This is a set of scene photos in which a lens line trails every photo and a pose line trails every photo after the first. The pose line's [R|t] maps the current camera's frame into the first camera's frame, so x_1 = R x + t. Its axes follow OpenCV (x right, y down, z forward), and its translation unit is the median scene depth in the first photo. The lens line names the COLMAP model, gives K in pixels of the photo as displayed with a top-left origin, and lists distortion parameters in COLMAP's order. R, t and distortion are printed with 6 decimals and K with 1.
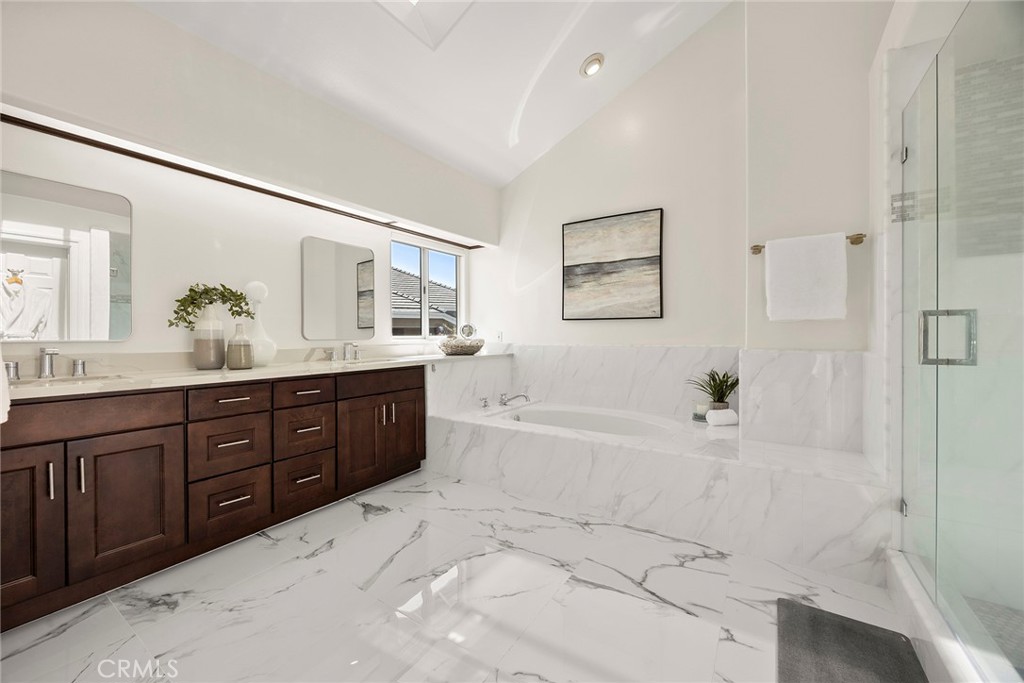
lens RADIAL K [[396.6, 0, 512.3], [0, 396.6, 340.3], [0, 0, 1]] dist [-0.003721, -0.000013]
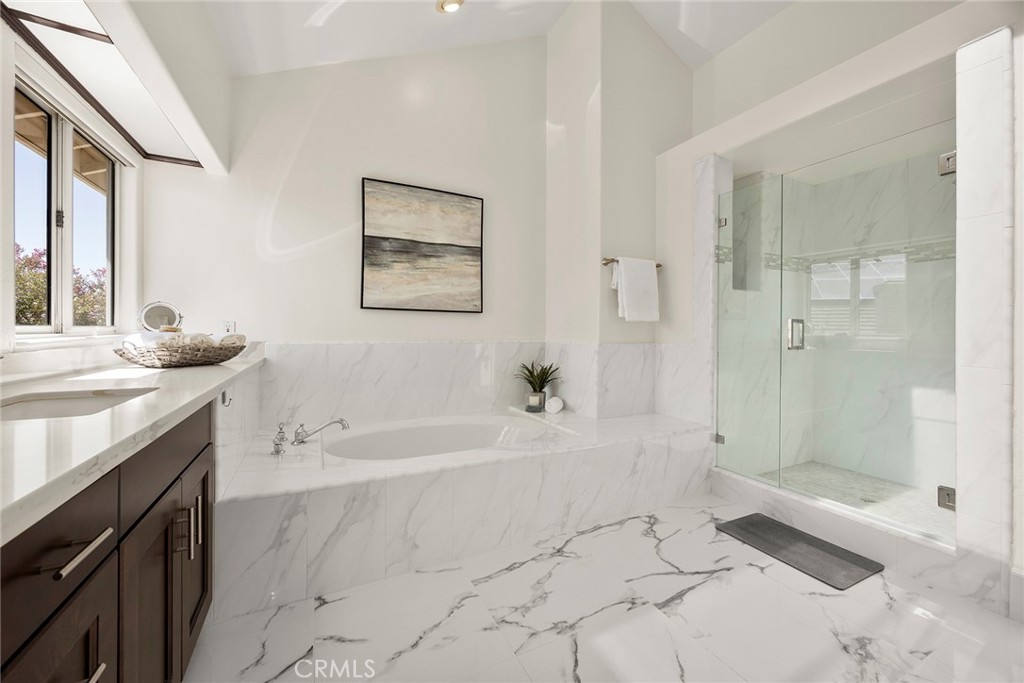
lens RADIAL K [[396.6, 0, 514.3], [0, 396.6, 334.0], [0, 0, 1]] dist [-0.003721, -0.000013]
pose [[0.501518, 0.002579, 0.865143, -0.414304], [0.000527, 0.999994, -0.003286, -0.001698], [-0.865147, 0.002104, 0.501514, 0.448666]]
